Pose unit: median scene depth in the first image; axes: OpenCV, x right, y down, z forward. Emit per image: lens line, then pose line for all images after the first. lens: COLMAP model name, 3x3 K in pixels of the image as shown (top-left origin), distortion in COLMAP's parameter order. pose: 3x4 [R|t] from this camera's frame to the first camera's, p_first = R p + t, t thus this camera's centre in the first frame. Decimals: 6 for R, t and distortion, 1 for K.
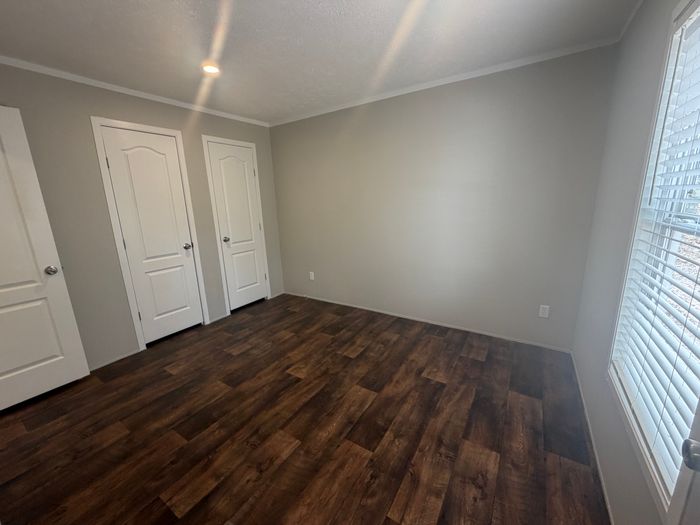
lens RADIAL K [[278.4, 0, 346.7], [0, 278.4, 260.8], [0, 0, 1]] dist [0.000126, -0.000026]
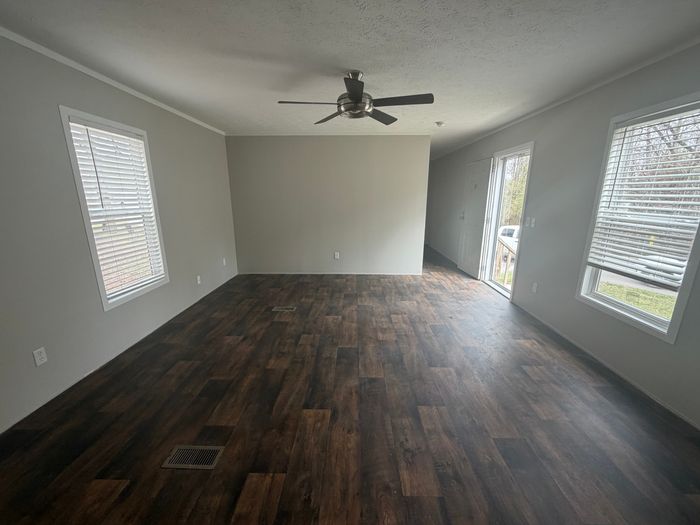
lens RADIAL K [[278.4, 0, 349.4], [0, 278.4, 256.3], [0, 0, 1]] dist [0.000126, -0.000026]
pose [[-0.844366, 0.156979, -0.512253, 0.086692], [-0.090071, 0.900913, 0.424550, -0.381333], [0.528141, 0.404614, -0.746562, 1.546378]]
